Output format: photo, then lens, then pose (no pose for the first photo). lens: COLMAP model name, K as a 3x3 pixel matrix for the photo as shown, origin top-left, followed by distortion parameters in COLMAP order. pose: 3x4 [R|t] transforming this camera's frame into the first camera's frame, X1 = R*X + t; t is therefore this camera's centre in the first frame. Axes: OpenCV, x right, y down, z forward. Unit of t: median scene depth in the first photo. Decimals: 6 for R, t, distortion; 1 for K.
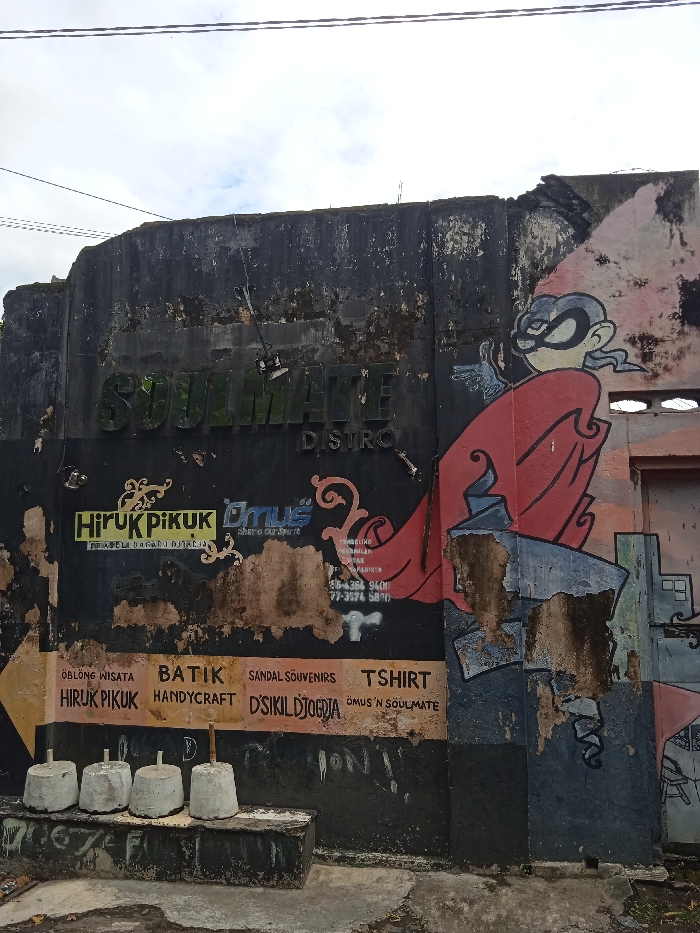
lens RADIAL K [[773.4, 0, 350.0], [0, 773.4, 466.5], [0, 0, 1]] dist [0.035992, -0.074017]
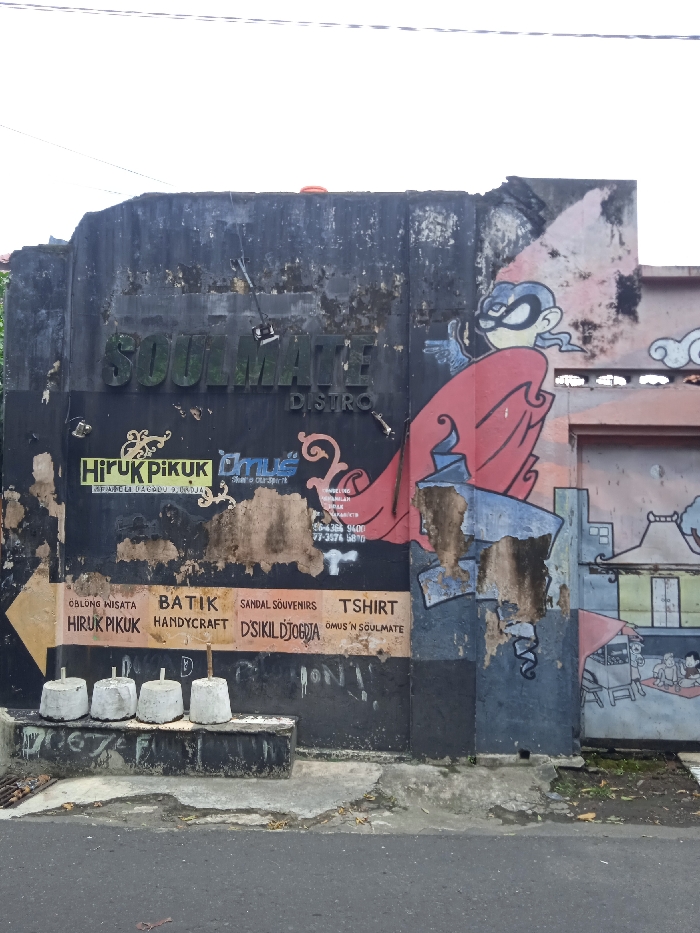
lens RADIAL K [[773.4, 0, 350.0], [0, 773.4, 466.5], [0, 0, 1]] dist [0.035992, -0.074017]
pose [[0.993903, 0.022690, 0.107900, -0.098595], [-0.030328, 0.997108, 0.069678, -0.019839], [-0.106007, -0.072526, 0.991717, -0.146494]]
